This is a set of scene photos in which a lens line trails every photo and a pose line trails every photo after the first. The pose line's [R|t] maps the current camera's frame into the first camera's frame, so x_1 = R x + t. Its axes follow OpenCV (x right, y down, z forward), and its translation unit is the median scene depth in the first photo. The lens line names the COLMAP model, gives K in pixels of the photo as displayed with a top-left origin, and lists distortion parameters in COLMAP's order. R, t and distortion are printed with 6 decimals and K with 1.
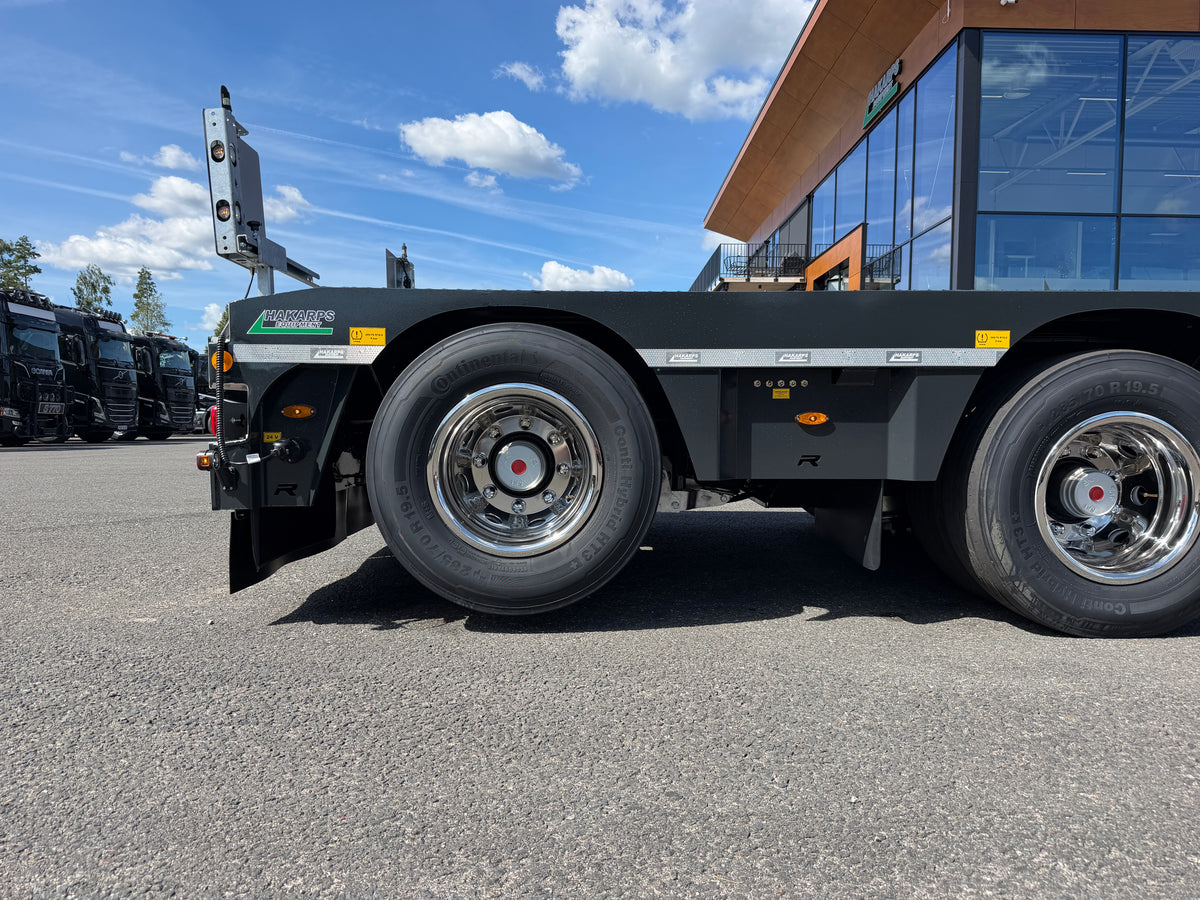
lens RADIAL K [[839.7, 0, 602.3], [0, 839.7, 461.7], [0, 0, 1]] dist [0.024776, -0.047671]
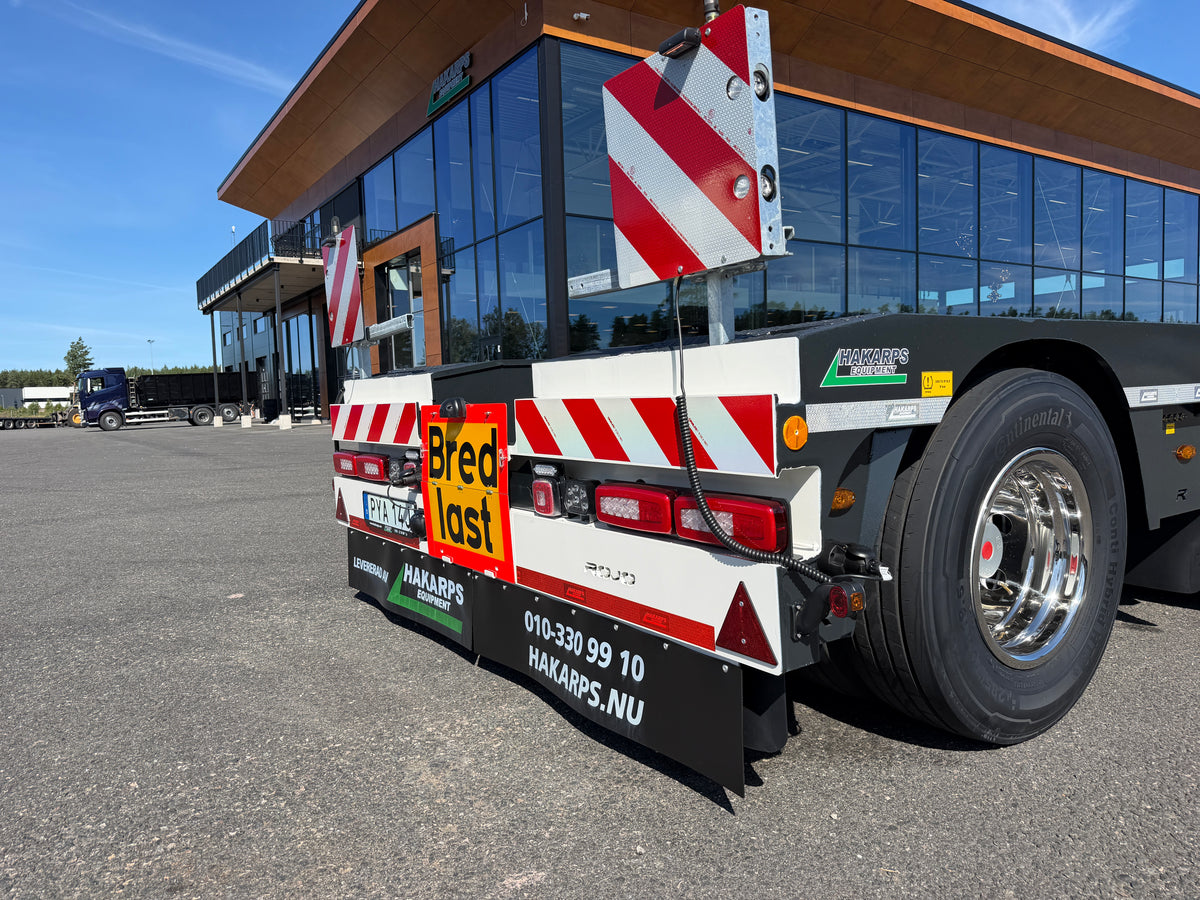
lens RADIAL K [[839.0, 0, 600.4], [0, 839.0, 459.0], [0, 0, 1]] dist [0.002410, -0.004067]
pose [[0.828818, -0.082273, 0.553436, -0.116278], [0.072904, 0.996577, 0.038969, -0.017307], [-0.554748, 0.008050, 0.831980, 0.073549]]
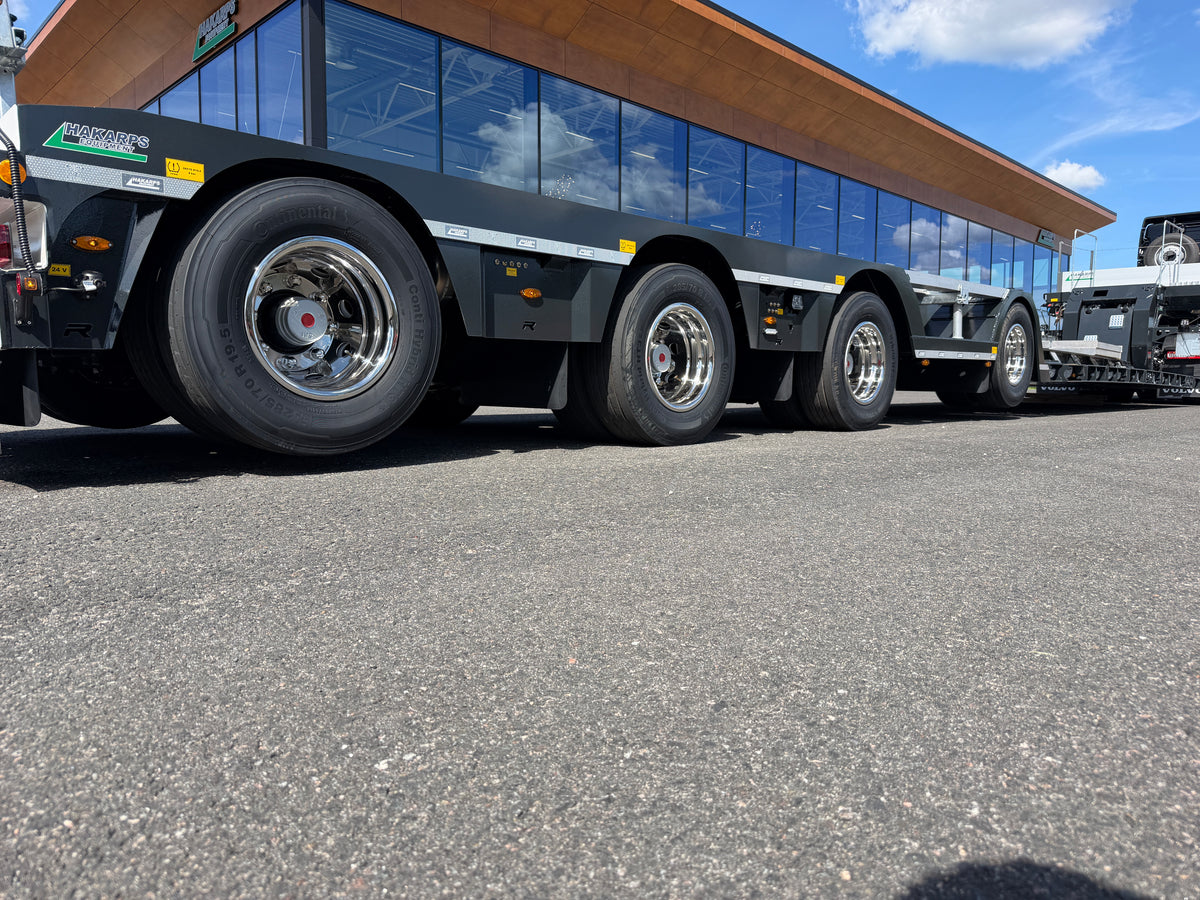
lens RADIAL K [[856.4, 0, 594.7], [0, 856.4, 447.4], [0, 0, 1]] dist [0.076039, -0.104285]
pose [[0.710182, -0.055021, 0.701865, -0.085116], [0.040432, 0.998483, 0.037363, 0.019277], [-0.702856, 0.001843, 0.711329, -0.005169]]
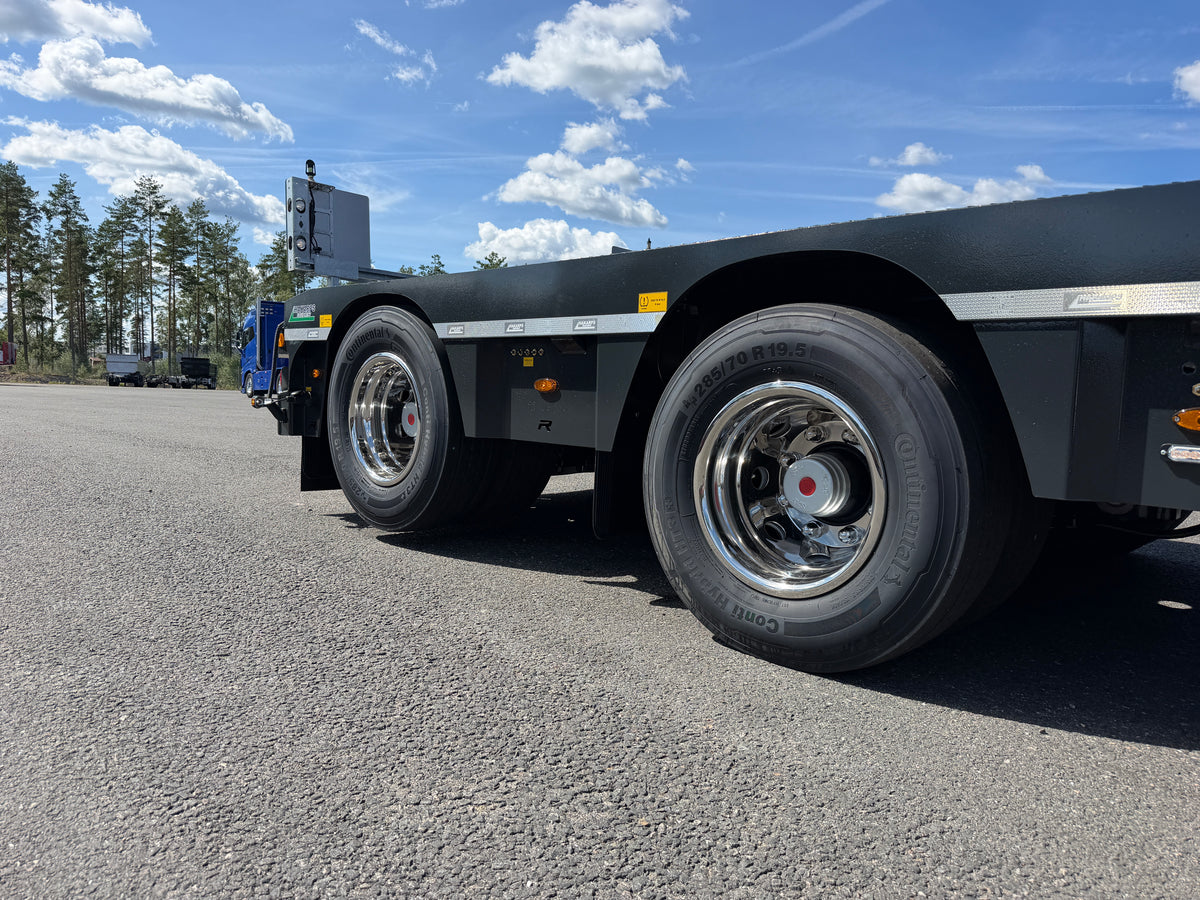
lens RADIAL K [[844.7, 0, 600.0], [0, 844.7, 450.0], [0, 0, 1]] dist [-0.003473, 0.001967]
pose [[0.684157, 0.076971, -0.725262, 0.141759], [-0.076803, 0.996490, 0.033306, -0.001363], [0.725279, 0.032915, 0.687667, 0.041886]]
